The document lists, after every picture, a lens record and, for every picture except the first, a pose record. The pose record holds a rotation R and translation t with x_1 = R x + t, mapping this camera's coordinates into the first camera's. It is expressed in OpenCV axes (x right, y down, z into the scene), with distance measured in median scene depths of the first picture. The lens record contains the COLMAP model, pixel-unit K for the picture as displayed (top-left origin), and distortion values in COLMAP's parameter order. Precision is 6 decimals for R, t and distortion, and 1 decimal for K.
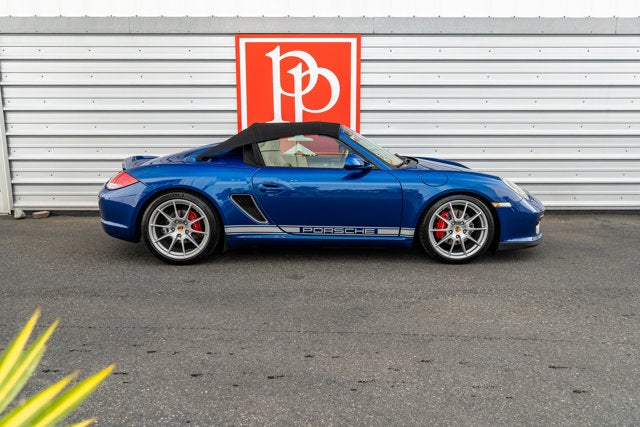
lens RADIAL K [[522.0, 0, 320.0], [0, 522.0, 213.5], [0, 0, 1]] dist [0.000486, 0.000834]
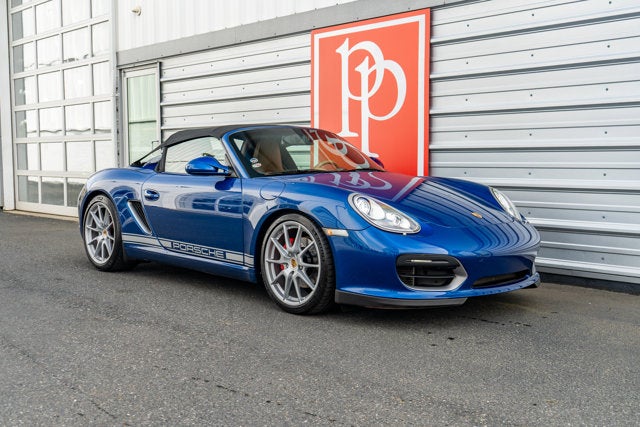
lens RADIAL K [[751.1, 0, 320.0], [0, 751.1, 213.5], [0, 0, 1]] dist [0.013418, 0.013483]
pose [[0.676319, 0.052705, -0.734721, 0.738077], [-0.140472, 0.988360, -0.058407, 0.013080], [0.723091, 0.142710, 0.675850, 0.239026]]
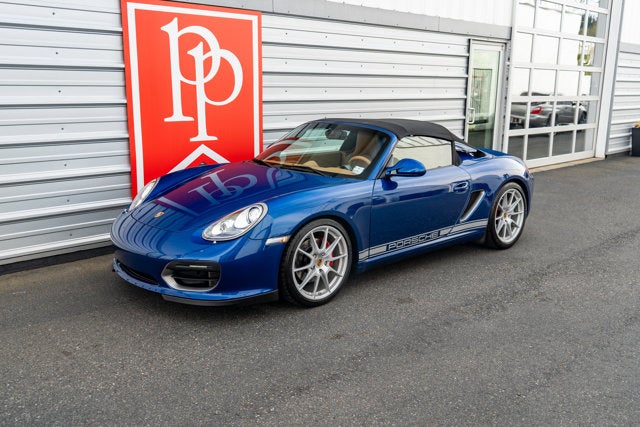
lens RADIAL K [[599.6, 0, 328.4], [0, 599.6, 212.7], [0, 0, 1]] dist [-0.002175, -0.002122]
pose [[0.722132, -0.137866, 0.677878, -0.545036], [0.117192, 0.990156, 0.076534, -0.081672], [-0.681757, 0.024174, 0.731180, 0.220588]]
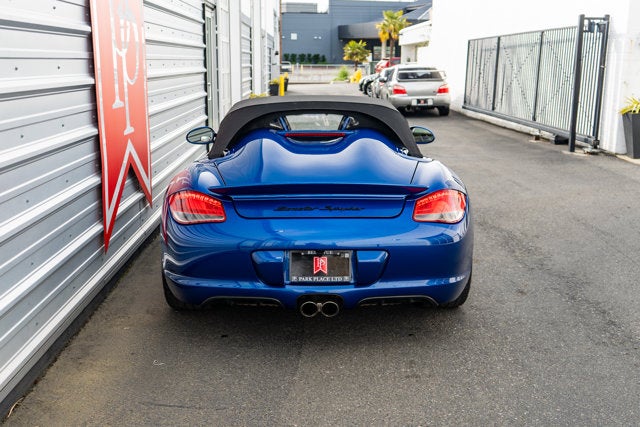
lens RADIAL K [[751.1, 0, 320.0], [0, 751.1, 213.5], [0, 0, 1]] dist [0.013418, 0.013483]
pose [[-0.011224, -0.200042, 0.979723, -0.895092], [0.185259, 0.962406, 0.198628, -0.185522], [-0.982626, 0.183732, 0.026258, 0.810992]]
